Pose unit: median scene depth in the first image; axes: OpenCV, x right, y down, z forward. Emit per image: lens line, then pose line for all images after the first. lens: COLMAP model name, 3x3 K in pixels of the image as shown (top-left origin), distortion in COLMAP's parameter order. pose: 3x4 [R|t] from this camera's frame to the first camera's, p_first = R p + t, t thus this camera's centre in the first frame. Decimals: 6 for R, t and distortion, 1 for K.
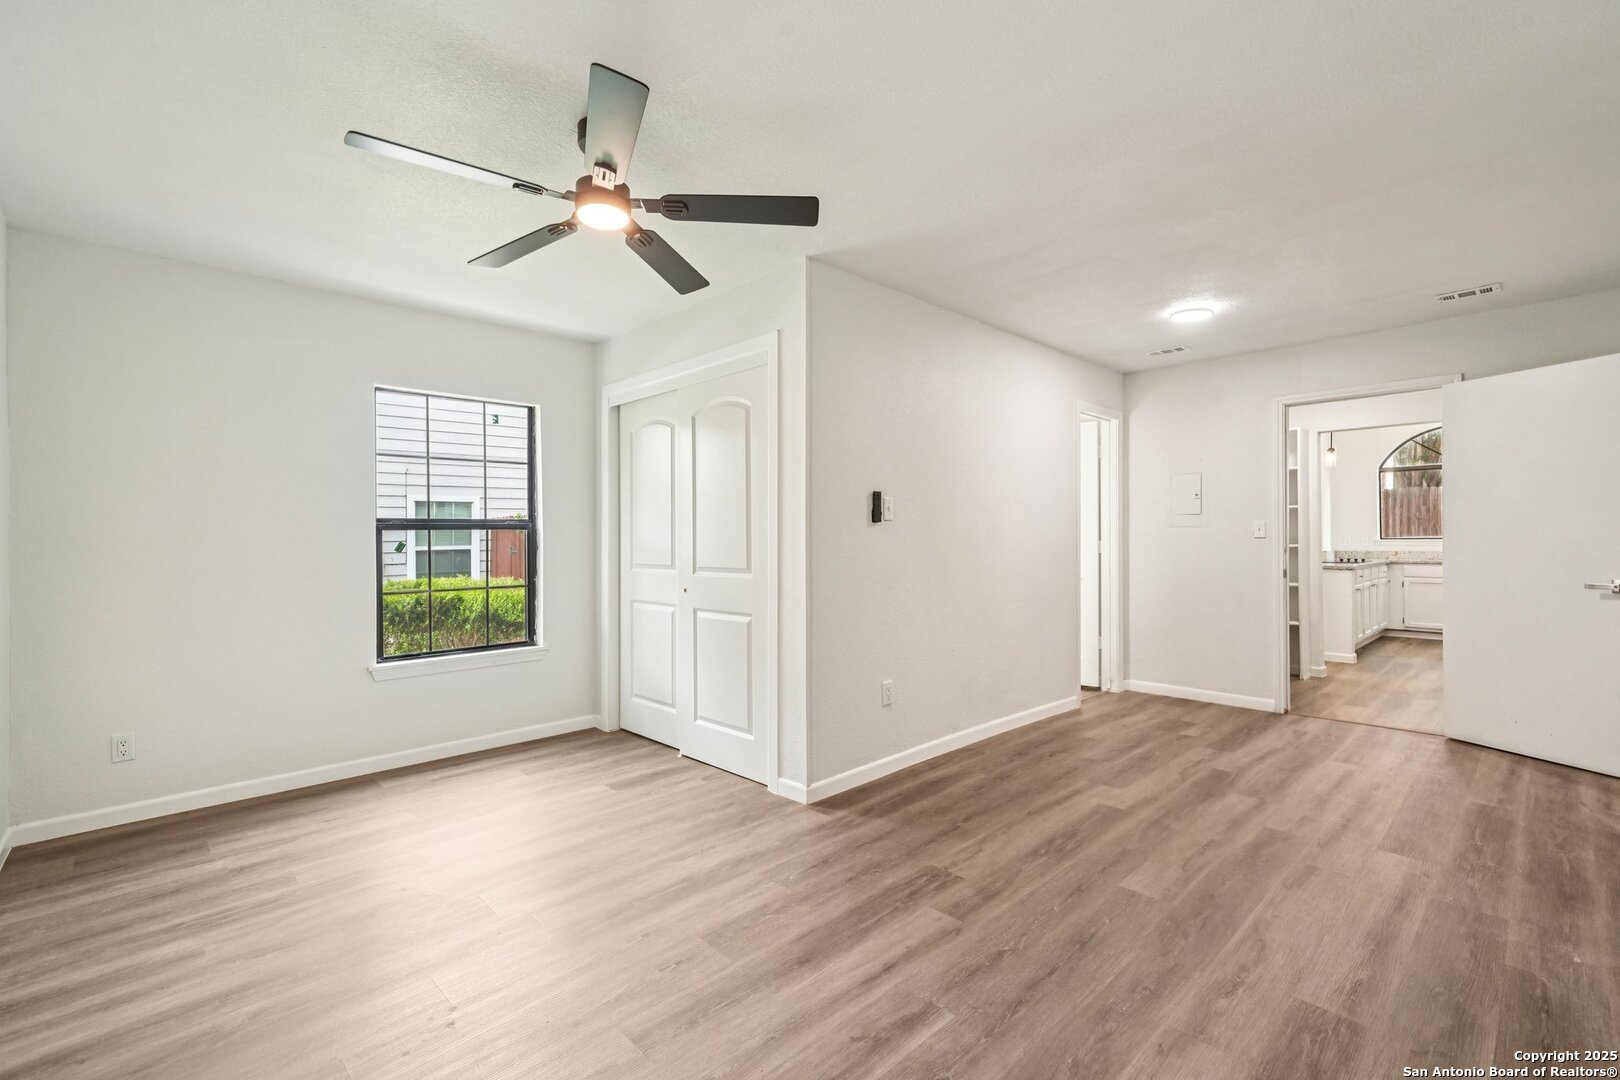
lens RADIAL K [[721.4, 0, 827.0], [0, 721.4, 536.5], [0, 0, 1]] dist [0.012722, 0.000037]
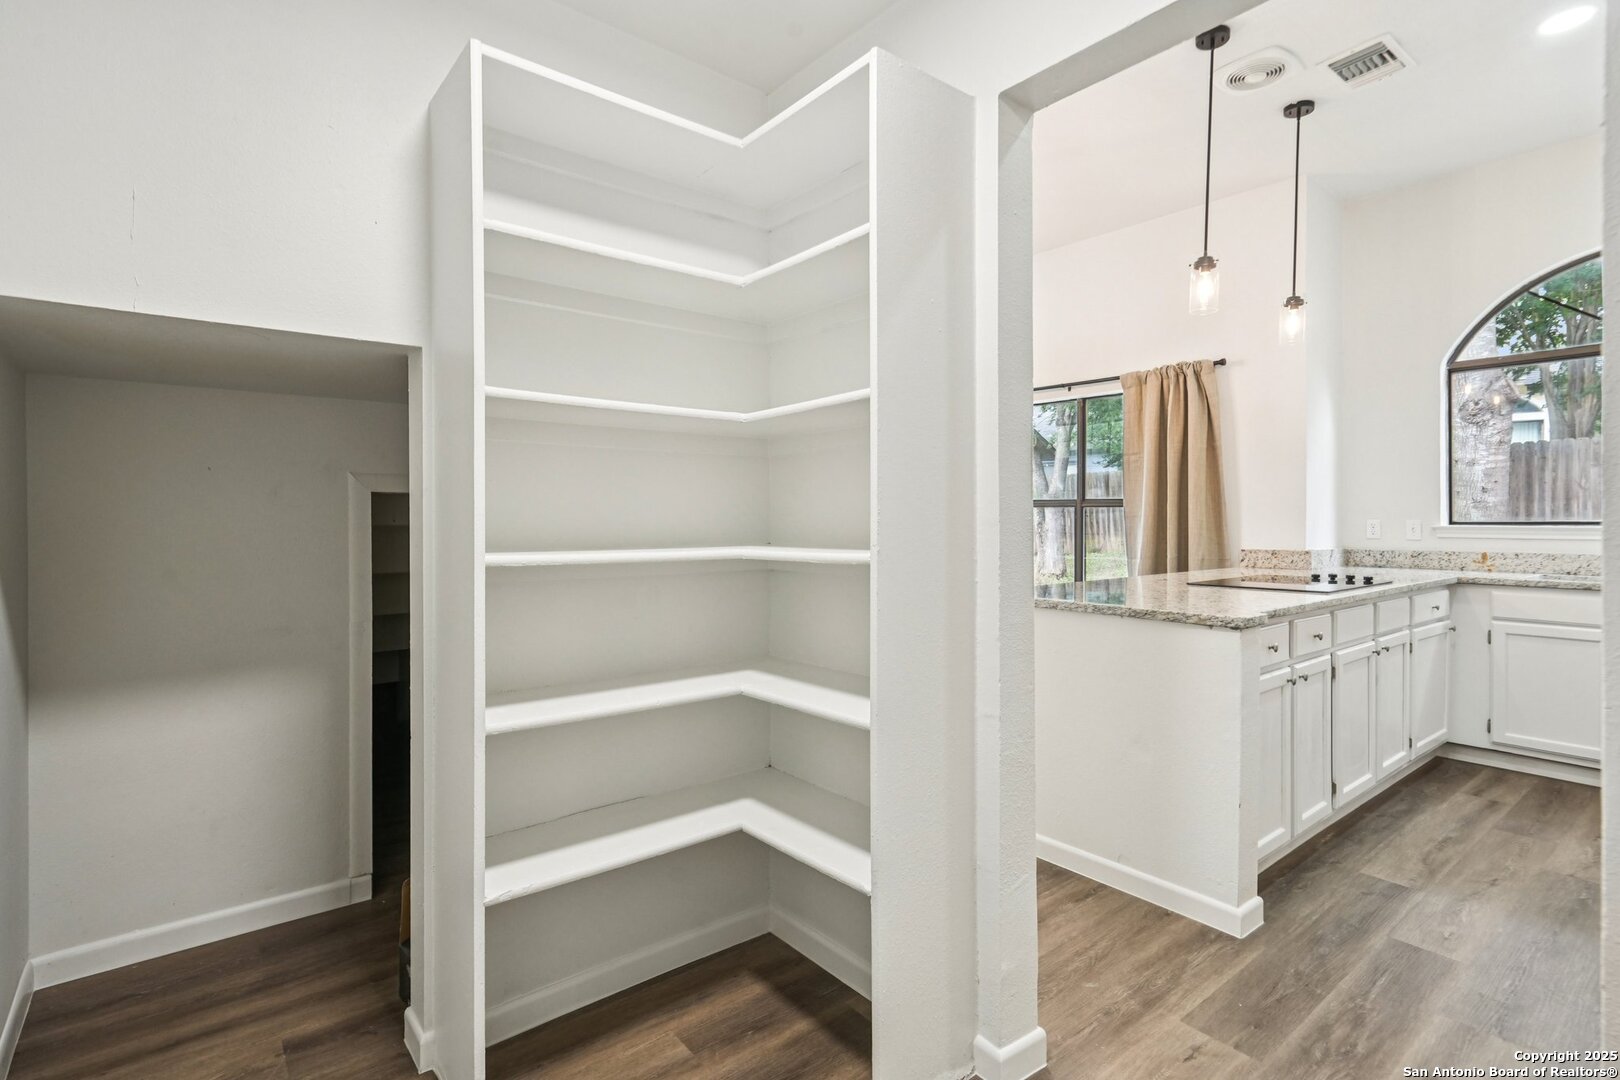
lens RADIAL K [[773.4, 0, 801.9], [0, 773.4, 525.9], [0, 0, 1]] dist [0.005471, 0.002627]
pose [[0.992748, 0.005150, -0.120108, 1.239227], [-0.003603, 0.999908, 0.013095, -0.000430], [0.120164, -0.012567, 0.992674, 1.405498]]
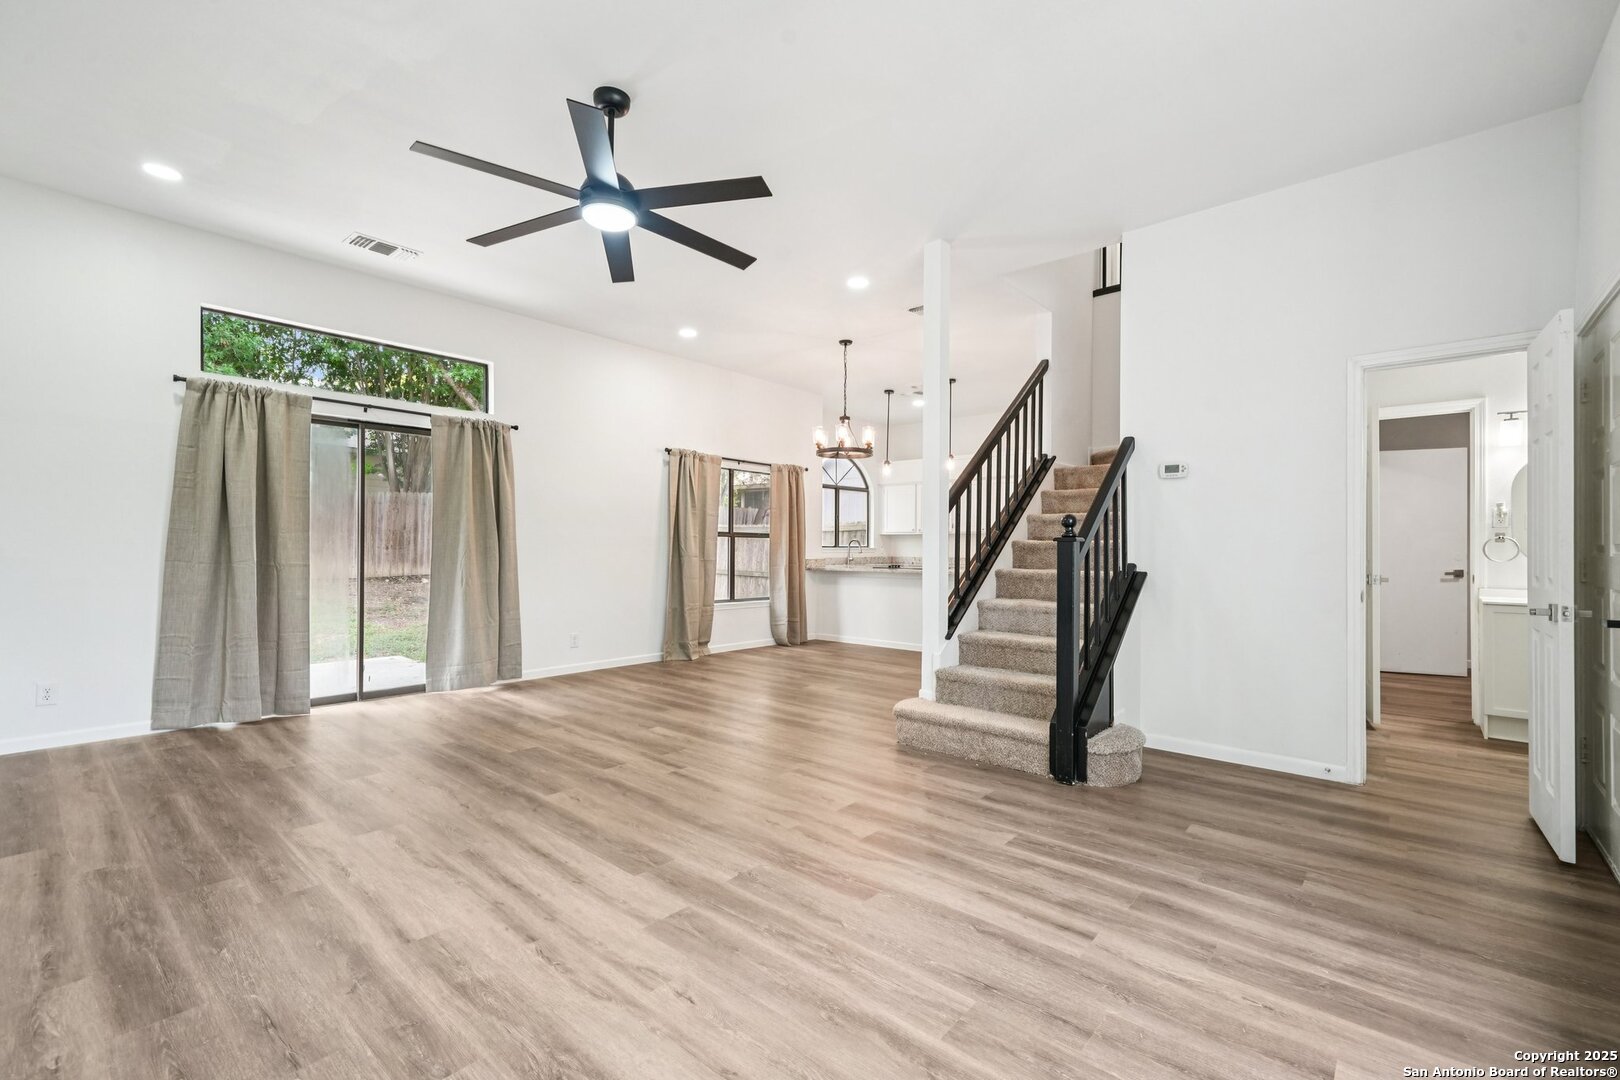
lens RADIAL K [[721.4, 0, 793.2], [0, 721.4, 536.2], [0, 0, 1]] dist [0.012722, 0.000037]
pose [[-0.050082, 0.018635, 0.998571, -0.900905], [-0.005393, 0.999806, -0.018928, 0.022266], [-0.998731, -0.006334, -0.049972, 3.091023]]
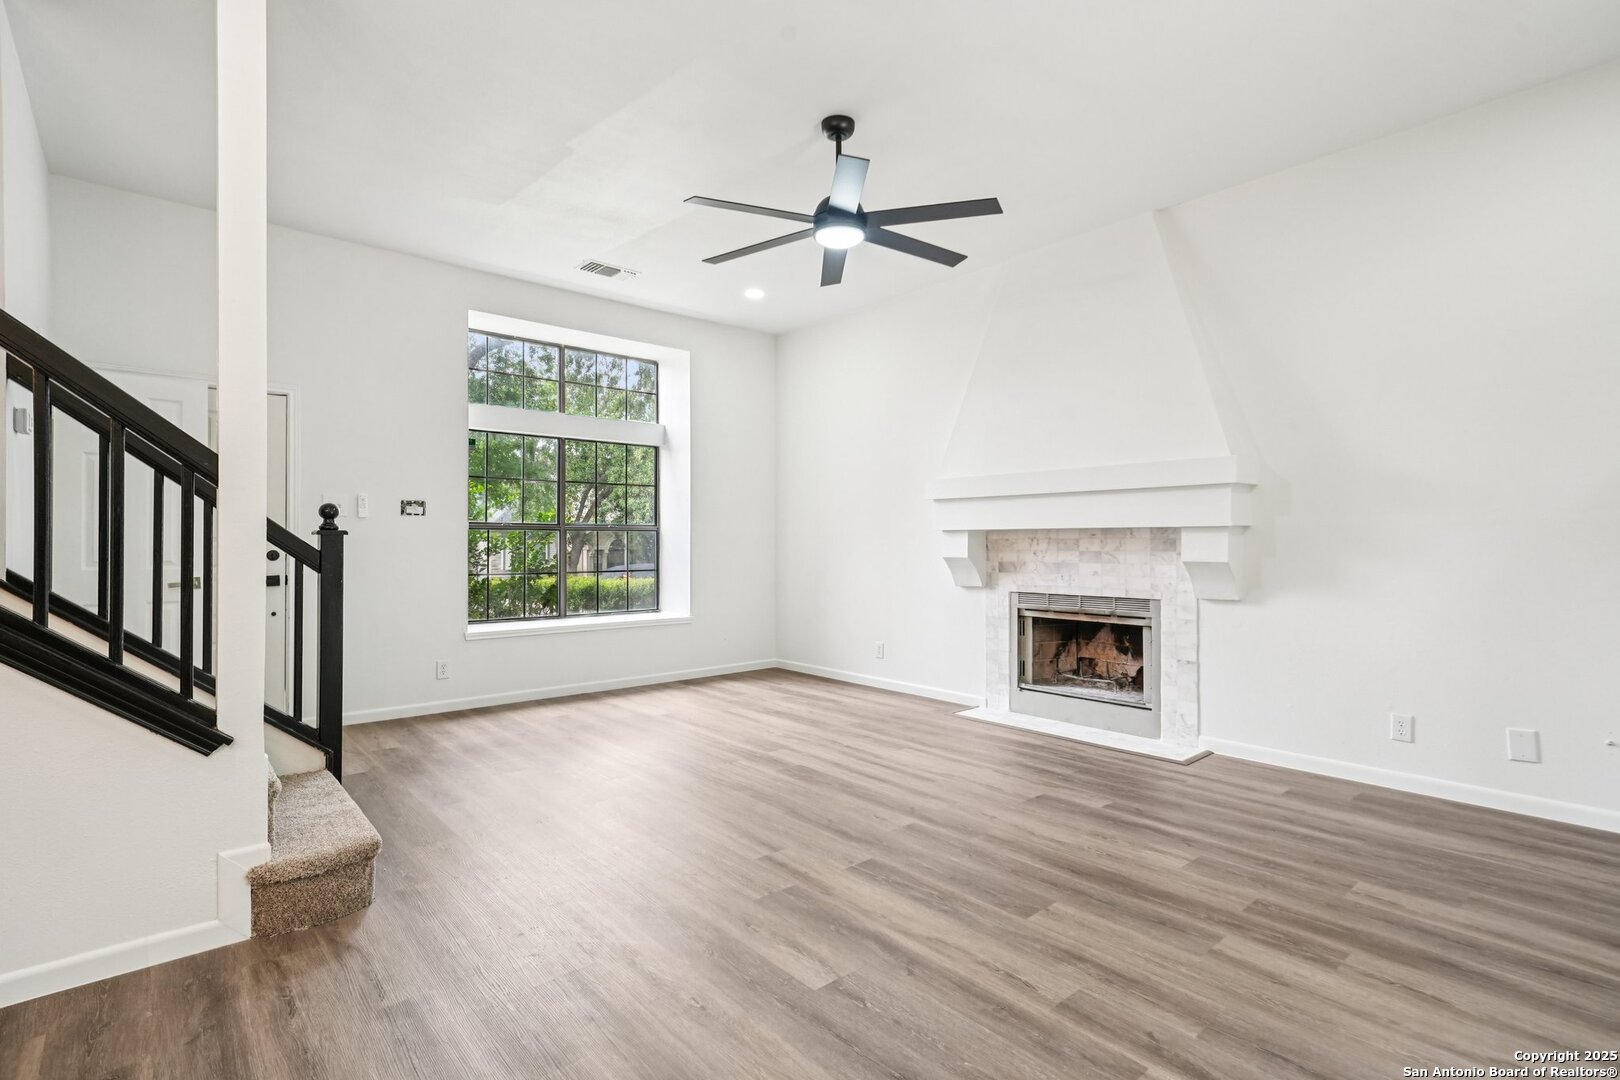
lens RADIAL K [[773.4, 0, 802.8], [0, 773.4, 536.0], [0, 0, 1]] dist [0.005471, 0.002627]
pose [[-0.075551, -0.002297, -0.997139, 1.227583], [-0.000729, 0.999997, -0.002248, 0.007765], [0.997142, 0.000557, -0.075552, 3.327367]]
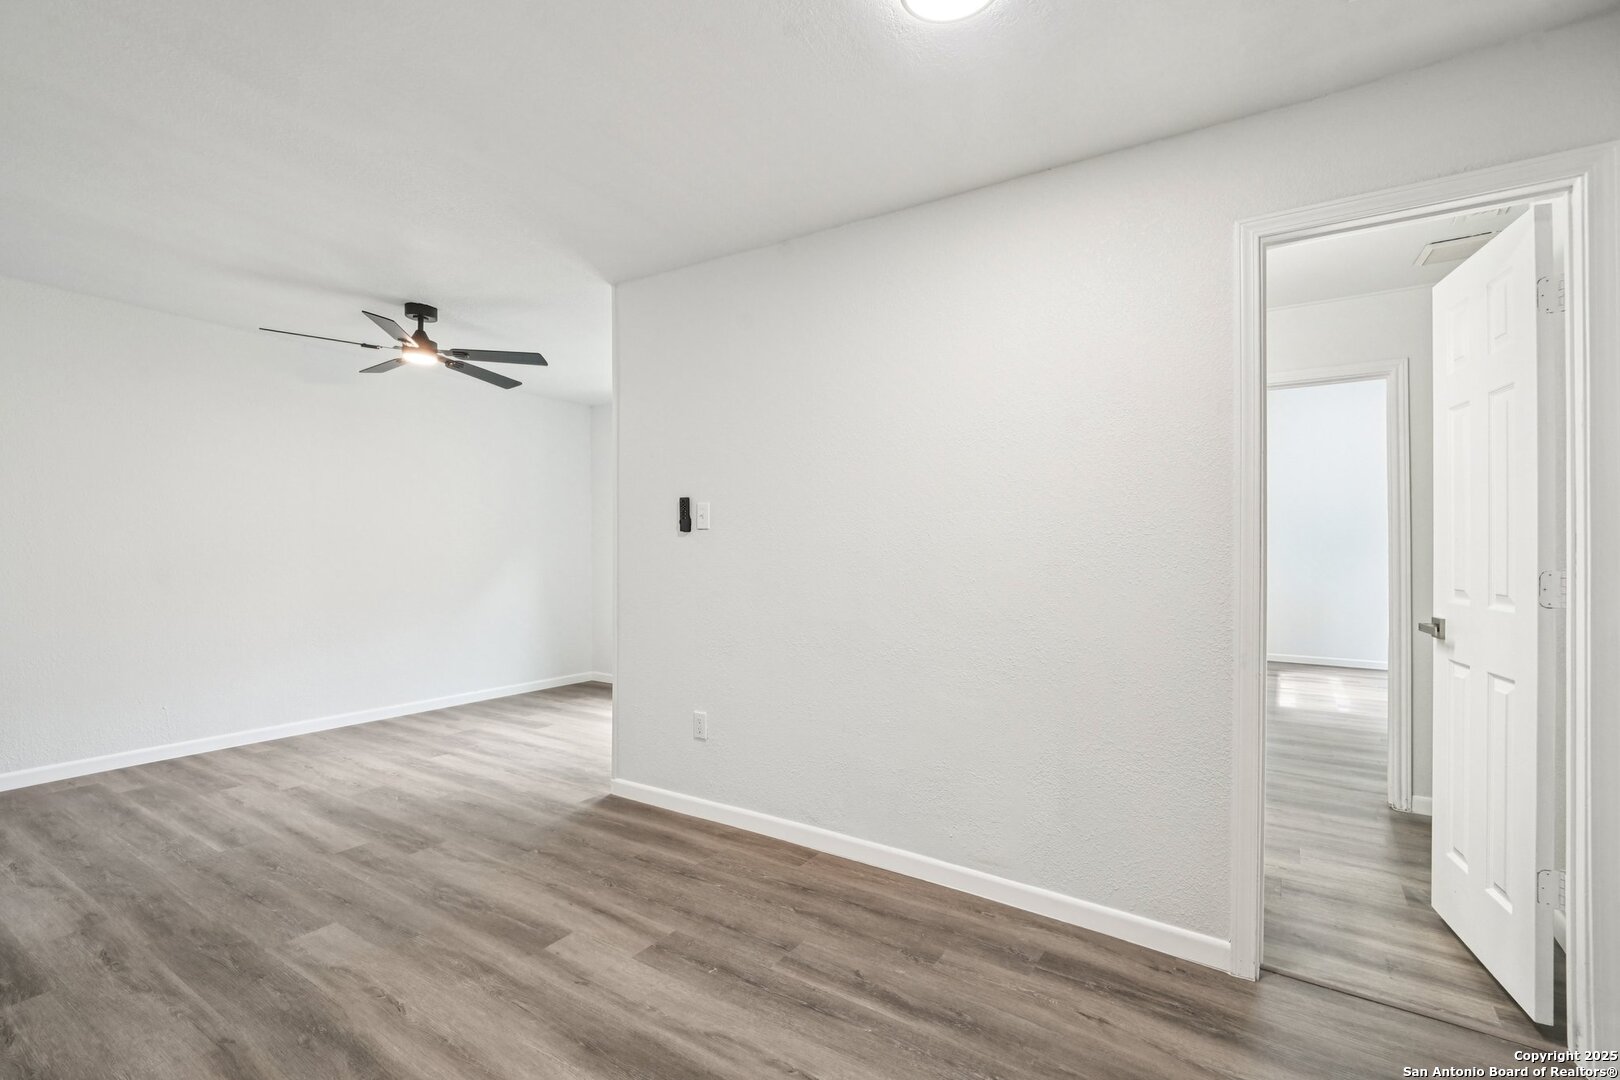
lens RADIAL K [[721.4, 0, 806.0], [0, 721.4, 544.5], [0, 0, 1]] dist [0.012722, 0.000037]
pose [[0.196851, 0.001094, -0.980433, 1.089324], [-0.002897, 0.999996, 0.000535, -0.004779], [0.980429, 0.002735, 0.196854, 1.068183]]
